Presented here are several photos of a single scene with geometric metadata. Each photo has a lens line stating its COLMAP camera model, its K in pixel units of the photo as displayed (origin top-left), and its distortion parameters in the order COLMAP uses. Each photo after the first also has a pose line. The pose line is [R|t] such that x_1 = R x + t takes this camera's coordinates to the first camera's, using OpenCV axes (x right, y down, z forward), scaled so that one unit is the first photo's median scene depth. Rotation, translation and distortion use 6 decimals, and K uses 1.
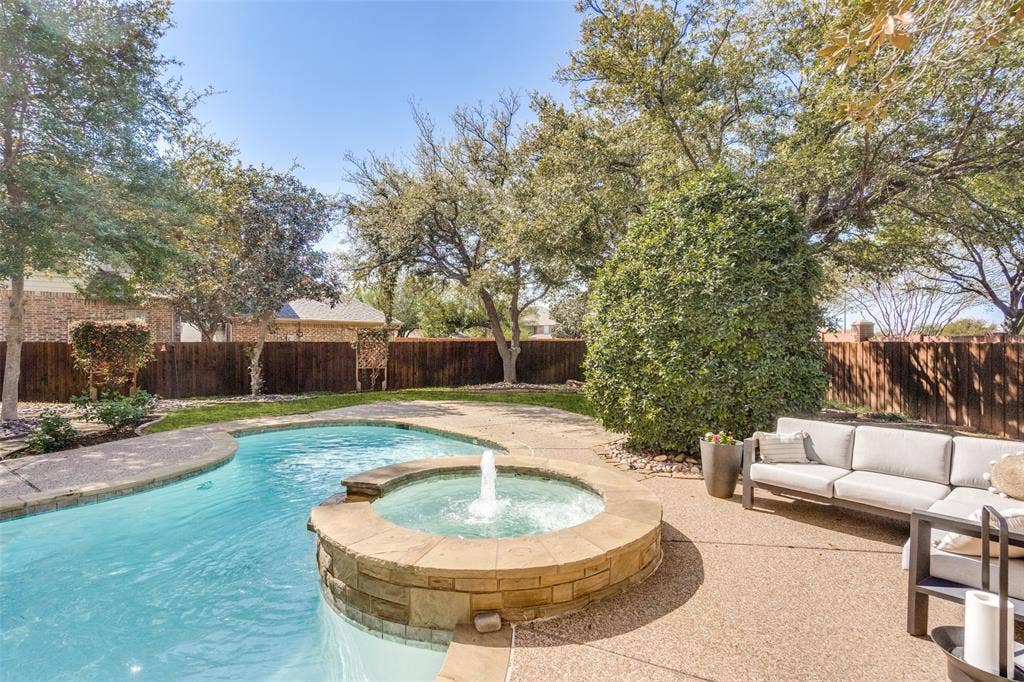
lens RADIAL K [[492.1, 0, 516.9], [0, 492.1, 343.9], [0, 0, 1]] dist [-0.001193, 0.000345]
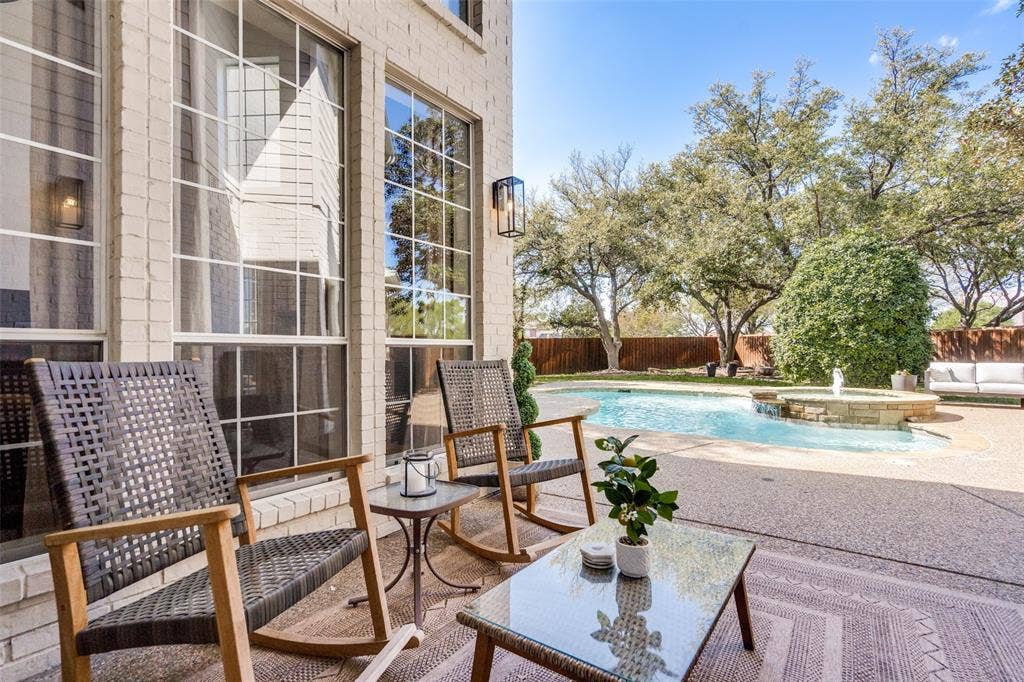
lens RADIAL K [[492.1, 0, 506.6], [0, 492.1, 342.9], [0, 0, 1]] dist [-0.001193, 0.000345]
pose [[0.995233, -0.013130, 0.096633, -0.722135], [0.014556, 0.999795, -0.014064, 0.039533], [-0.096429, 0.015404, 0.995221, -0.428189]]
